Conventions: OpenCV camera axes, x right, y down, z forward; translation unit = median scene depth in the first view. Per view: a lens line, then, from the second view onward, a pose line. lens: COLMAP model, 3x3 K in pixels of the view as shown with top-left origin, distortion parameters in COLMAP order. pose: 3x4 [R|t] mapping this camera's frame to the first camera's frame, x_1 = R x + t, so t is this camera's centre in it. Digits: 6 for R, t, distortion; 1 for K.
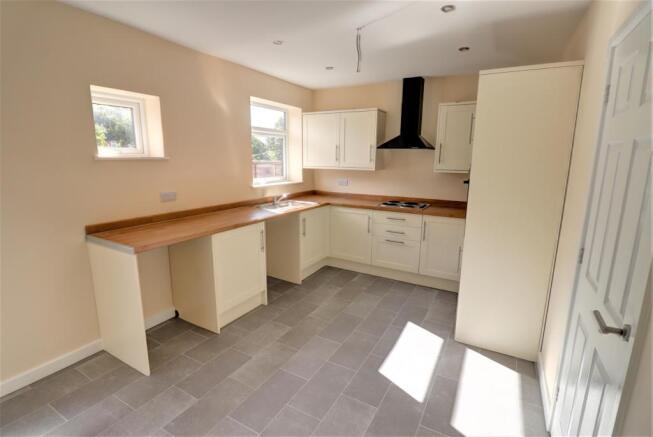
lens RADIAL K [[310.4, 0, 326.5], [0, 310.4, 218.5], [0, 0, 1]] dist [-0.004649, -0.000866]
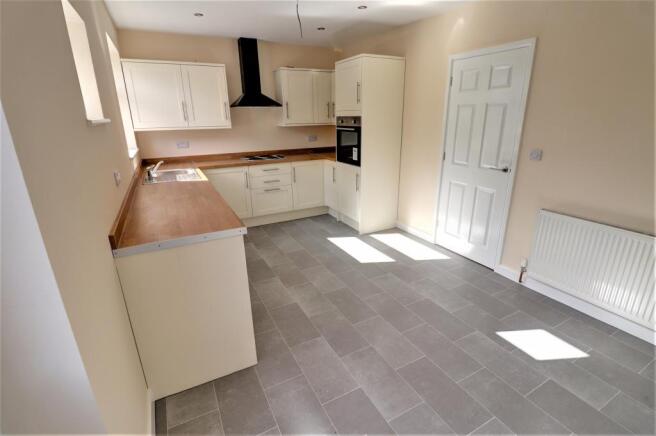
lens RADIAL K [[318.1, 0, 328.0], [0, 318.1, 218.0], [0, 0, 1]] dist [0.001178, -0.000172]
pose [[0.535680, -0.280669, 0.796412, -0.643369], [0.185256, 0.959230, 0.213443, -0.038578], [-0.823849, 0.033203, 0.565836, 0.165444]]
